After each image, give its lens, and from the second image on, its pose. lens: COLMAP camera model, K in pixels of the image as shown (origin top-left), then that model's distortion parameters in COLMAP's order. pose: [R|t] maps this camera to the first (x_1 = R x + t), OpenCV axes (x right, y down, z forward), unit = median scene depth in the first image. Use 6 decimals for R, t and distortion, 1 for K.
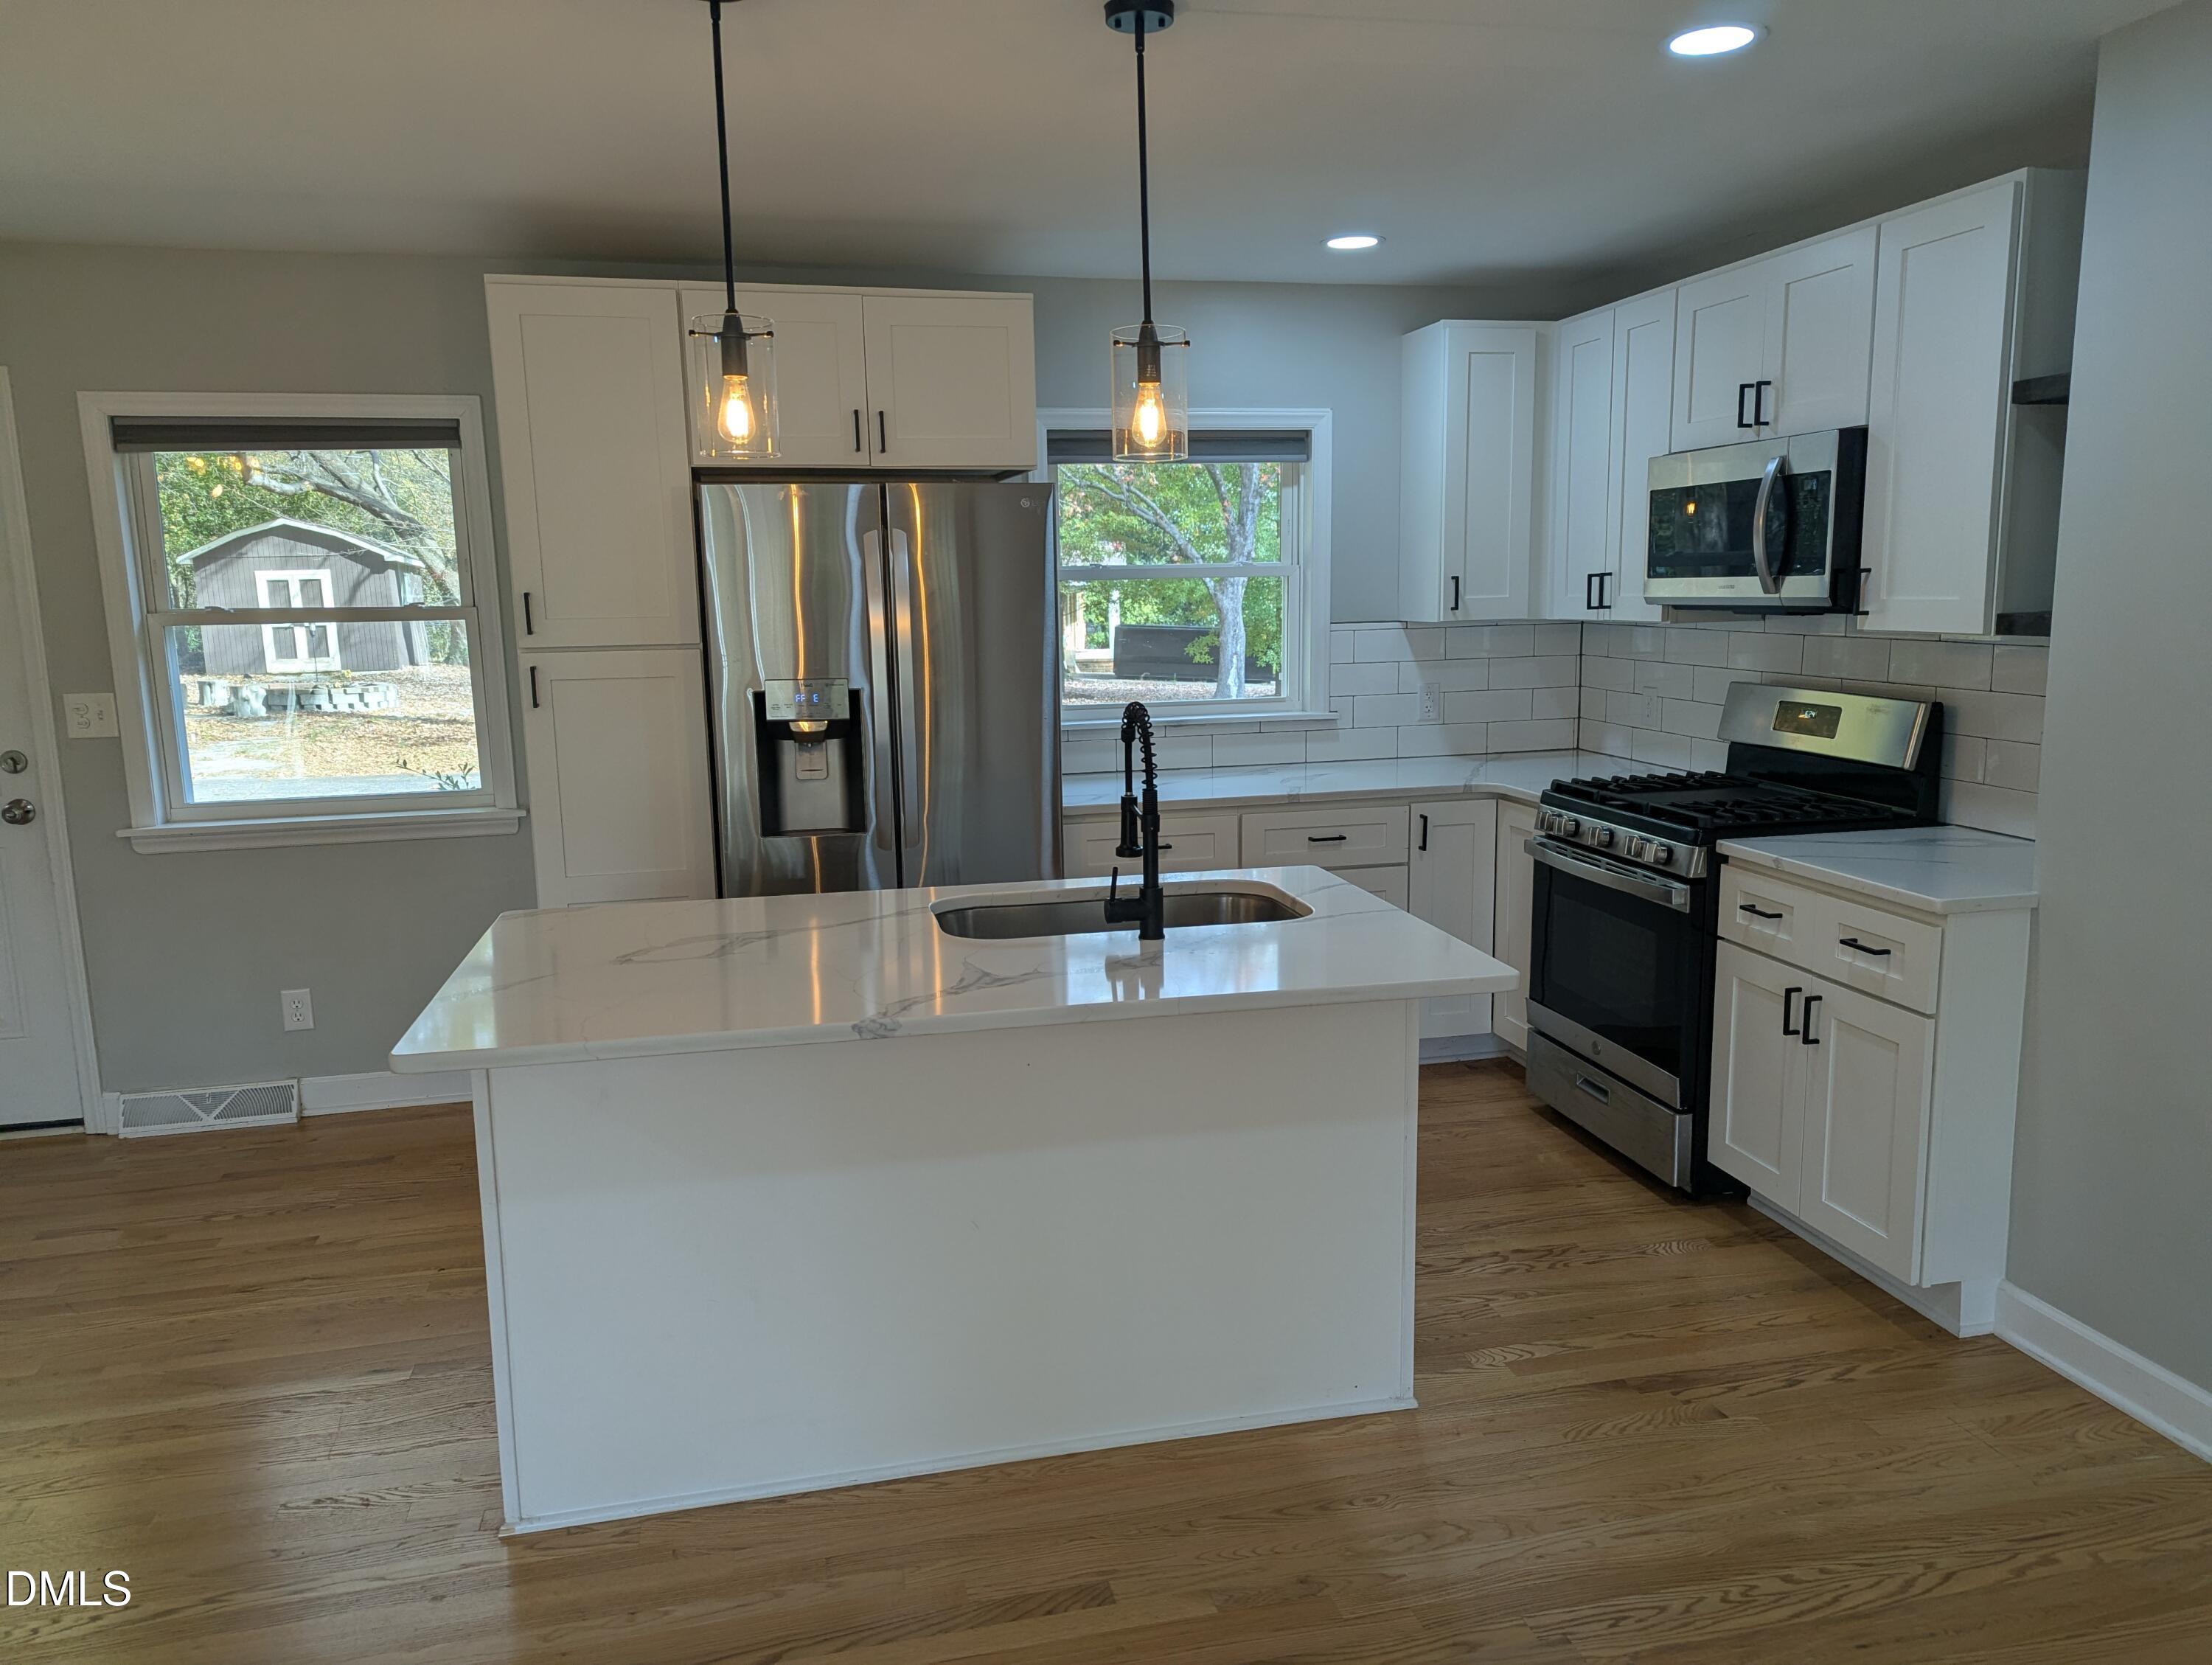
lens RADIAL K [[1561.0, 0, 1107.2], [0, 1561.0, 837.4], [0, 0, 1]] dist [0.053286, -0.044649]
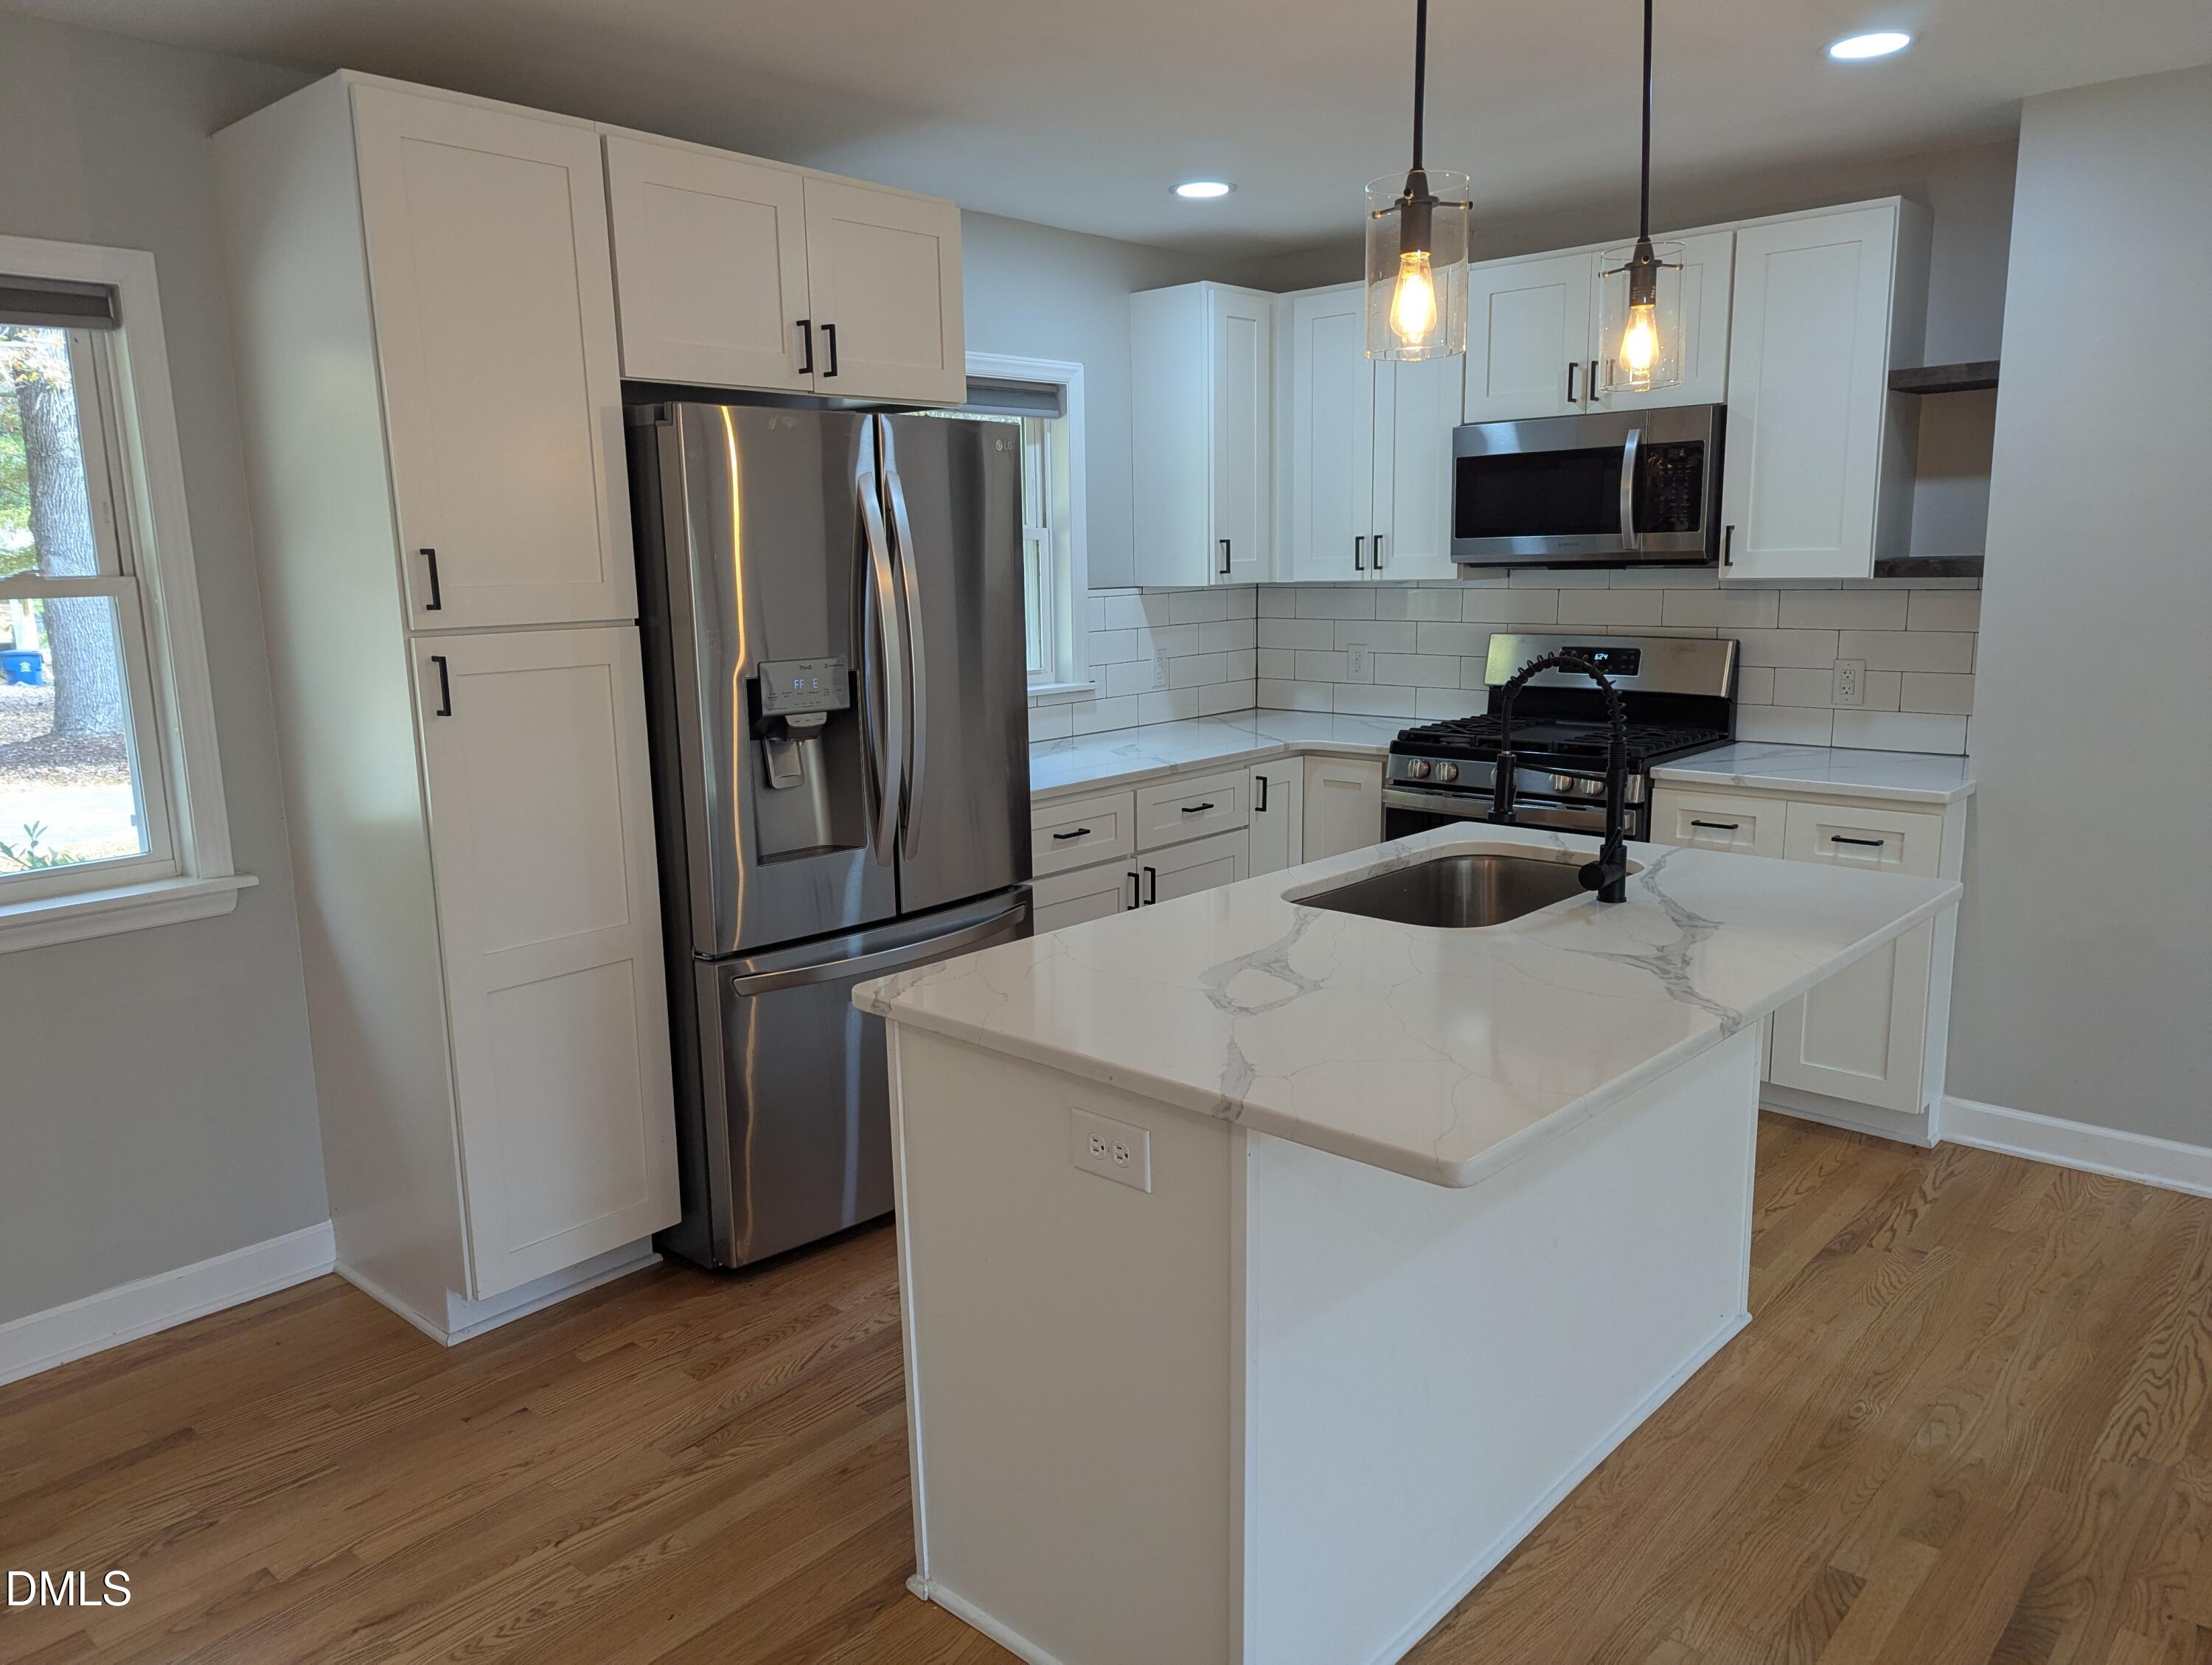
lens RADIAL K [[1561.0, 0, 1096.3], [0, 1561.0, 834.3], [0, 0, 1]] dist [0.053286, -0.044649]
pose [[0.823335, -0.101509, 0.558404, -0.506366], [0.098327, 0.994510, 0.035808, -0.026873], [-0.558973, 0.025425, 0.828796, 0.261718]]
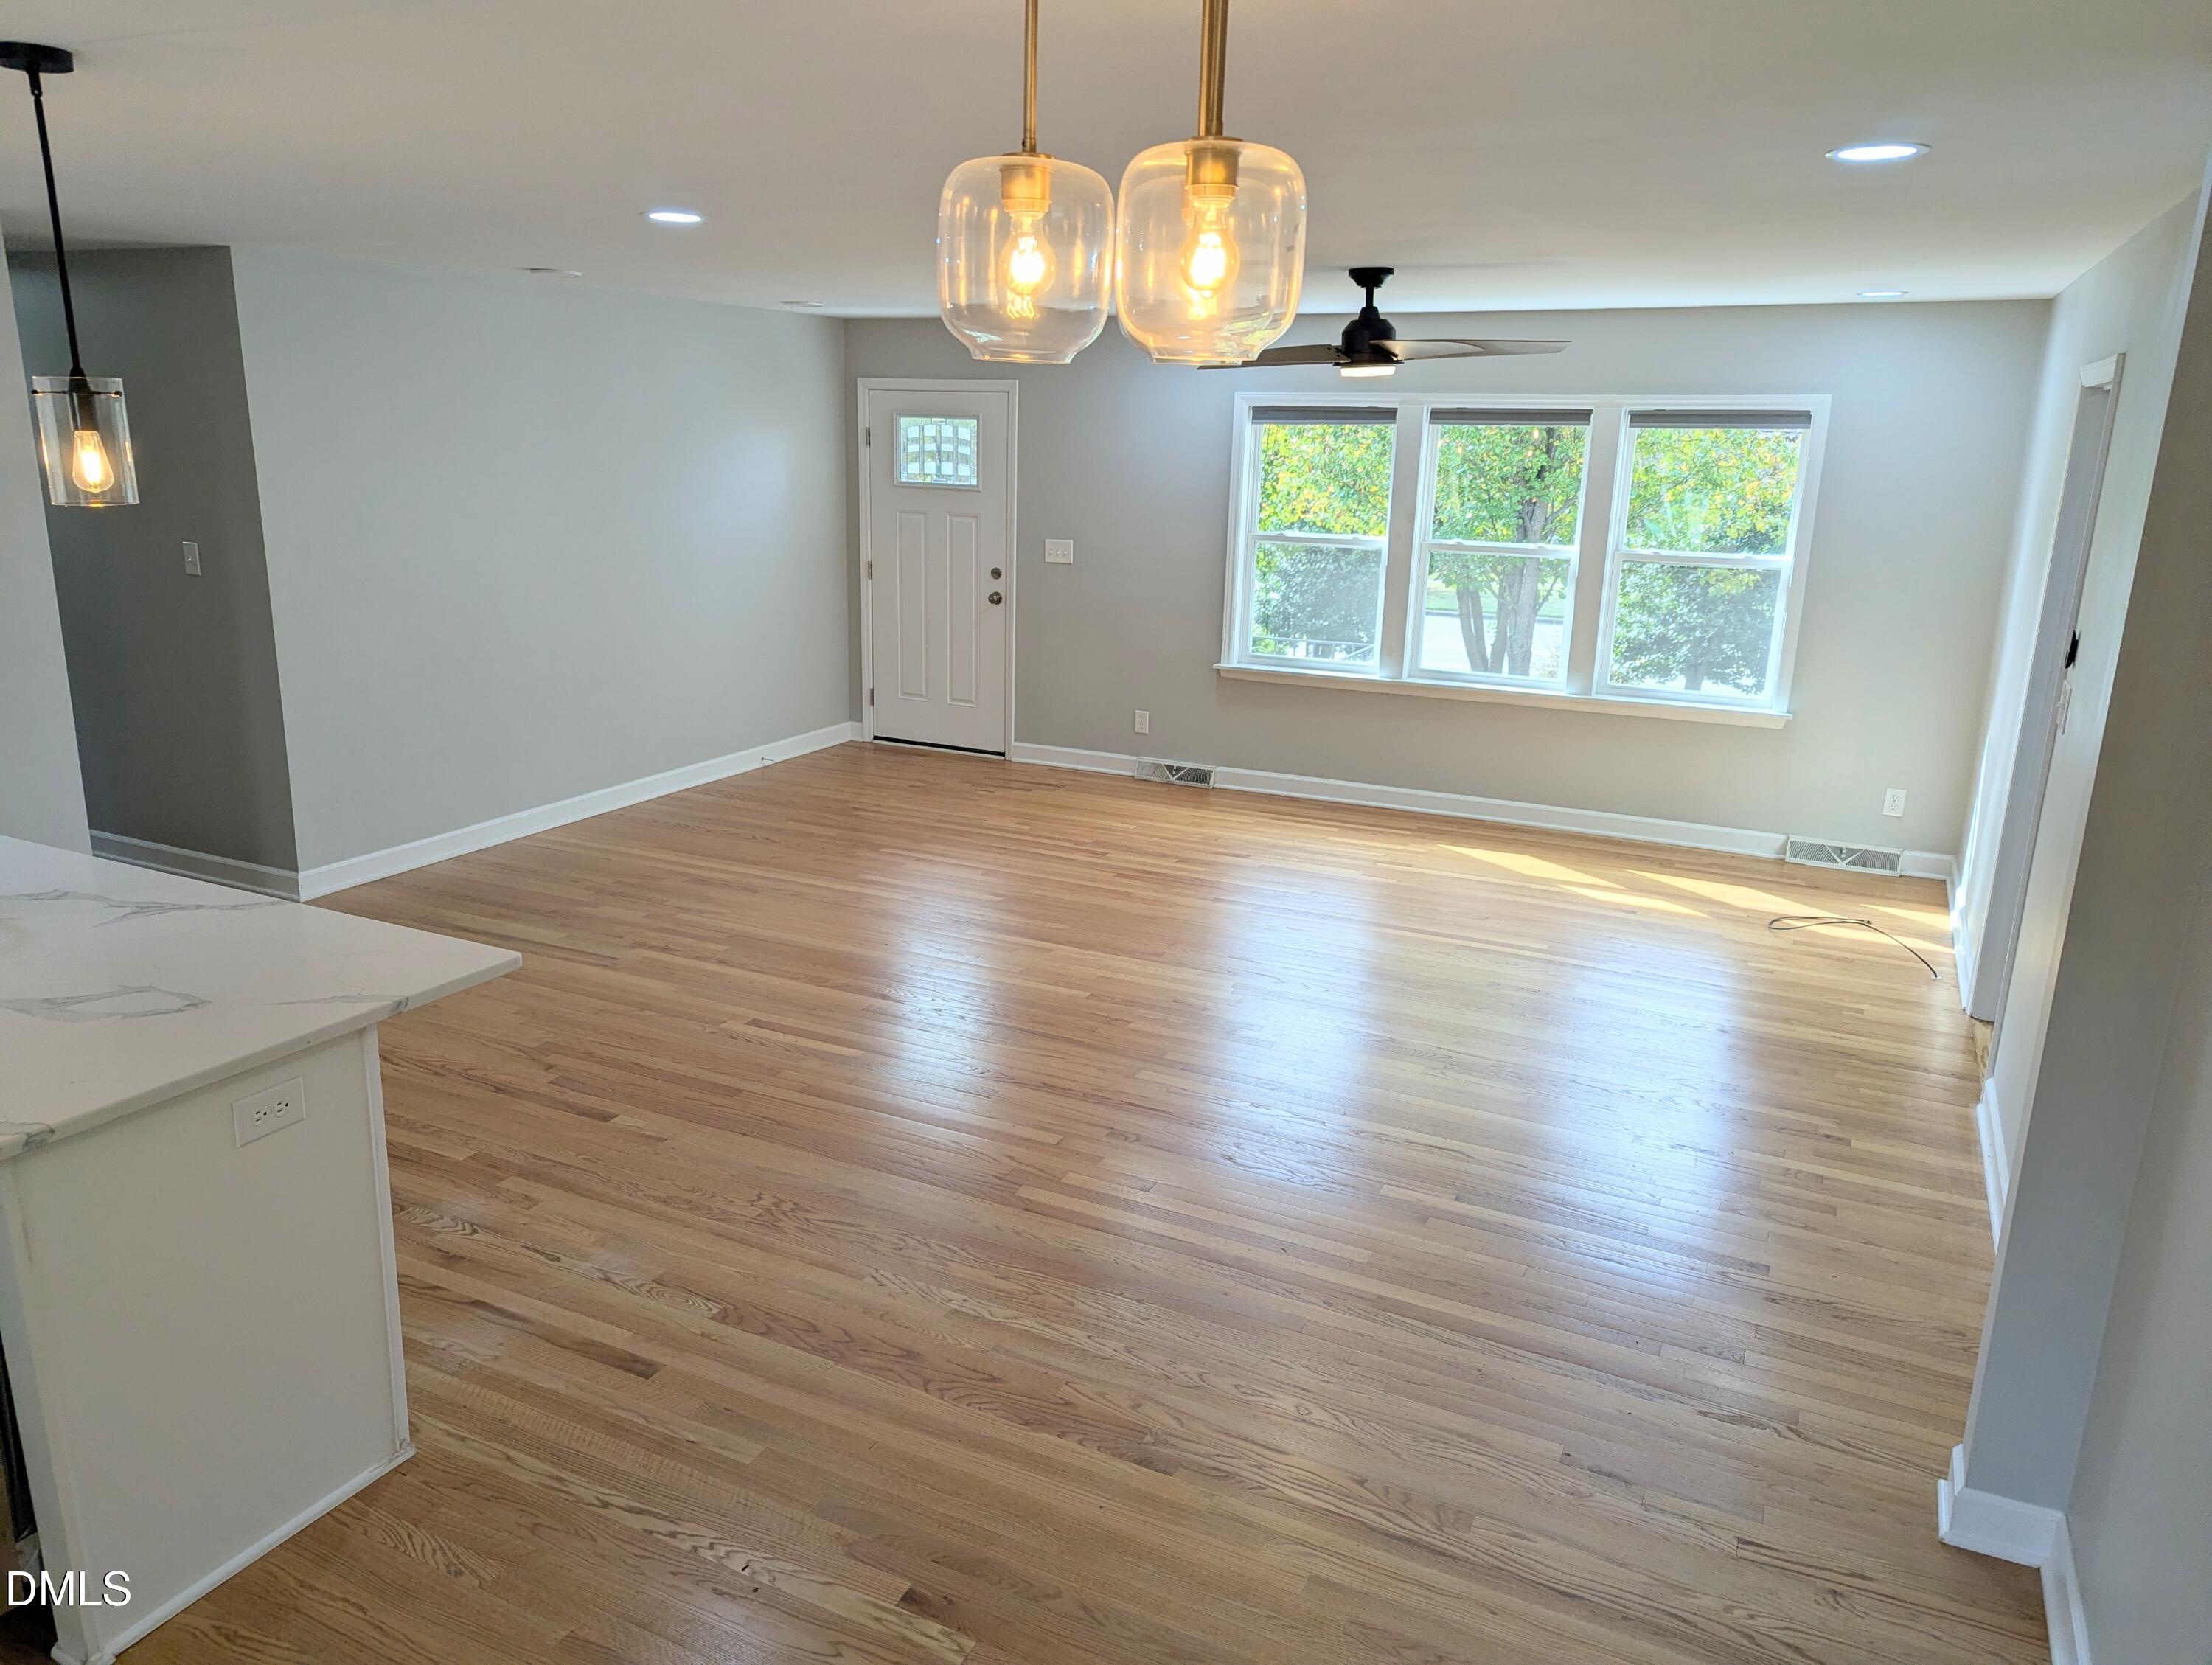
lens RADIAL K [[1561.0, 0, 1089.1], [0, 1561.0, 819.7], [0, 0, 1]] dist [0.053286, -0.044649]
pose [[-0.773068, -0.159449, 0.613956, -0.876142], [0.089620, 0.930727, 0.354563, -0.220772], [-0.627961, 0.329124, -0.705225, 0.850691]]
